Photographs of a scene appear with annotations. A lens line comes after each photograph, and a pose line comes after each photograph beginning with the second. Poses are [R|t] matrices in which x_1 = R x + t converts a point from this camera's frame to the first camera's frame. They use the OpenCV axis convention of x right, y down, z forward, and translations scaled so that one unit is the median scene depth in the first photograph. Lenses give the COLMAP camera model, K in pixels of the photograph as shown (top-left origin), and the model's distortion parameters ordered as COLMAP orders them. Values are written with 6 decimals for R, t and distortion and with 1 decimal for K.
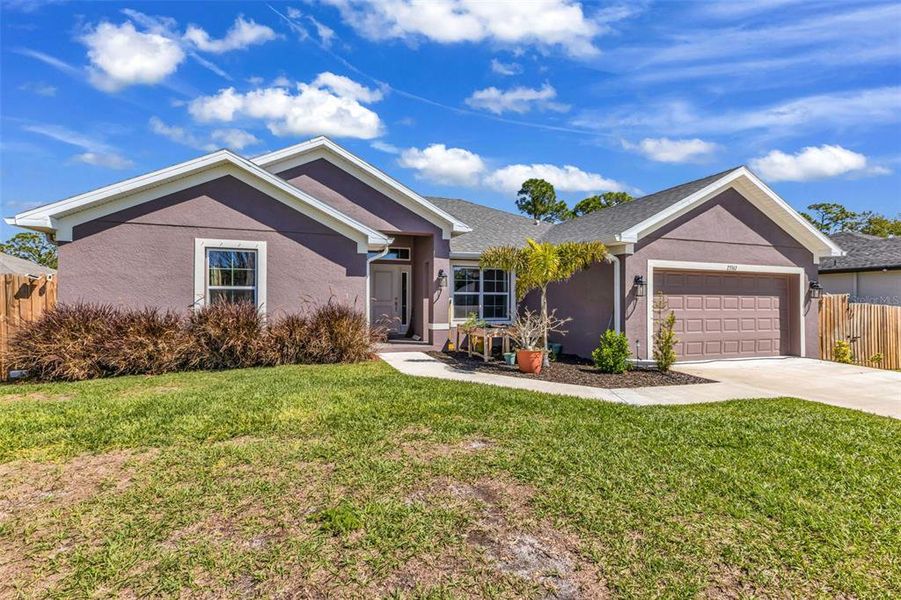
lens RADIAL K [[405.3, 0, 450.5], [0, 405.3, 300.0], [0, 0, 1]] dist [-0.002421, 0.026091]
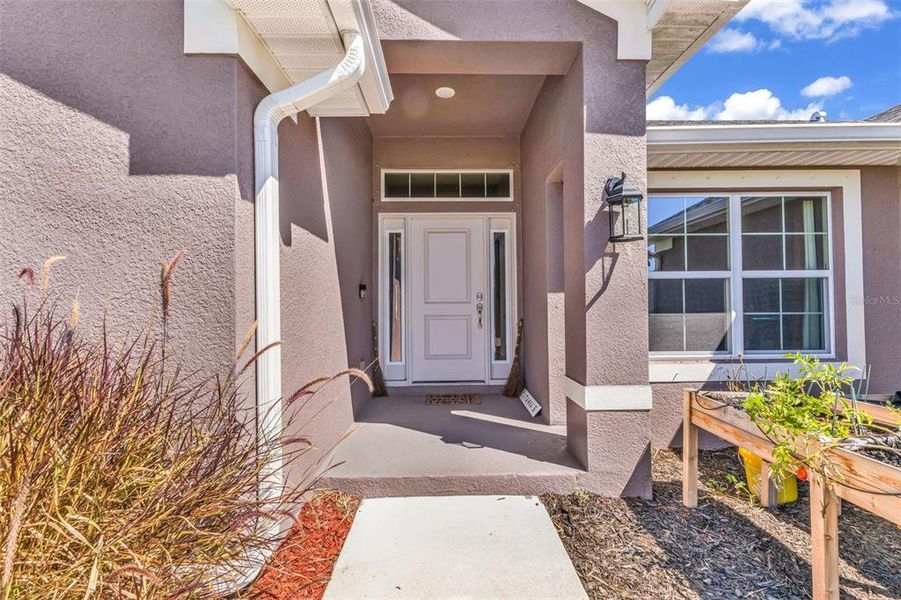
lens RADIAL K [[393.0, 0, 453.8], [0, 393.0, 300.0], [0, 0, 1]] dist [0.010052, -0.000788]
pose [[0.951124, -0.014441, -0.308470, -0.044092], [0.012620, 0.999889, -0.007896, 0.003725], [0.308550, 0.003618, 0.951201, 0.730410]]
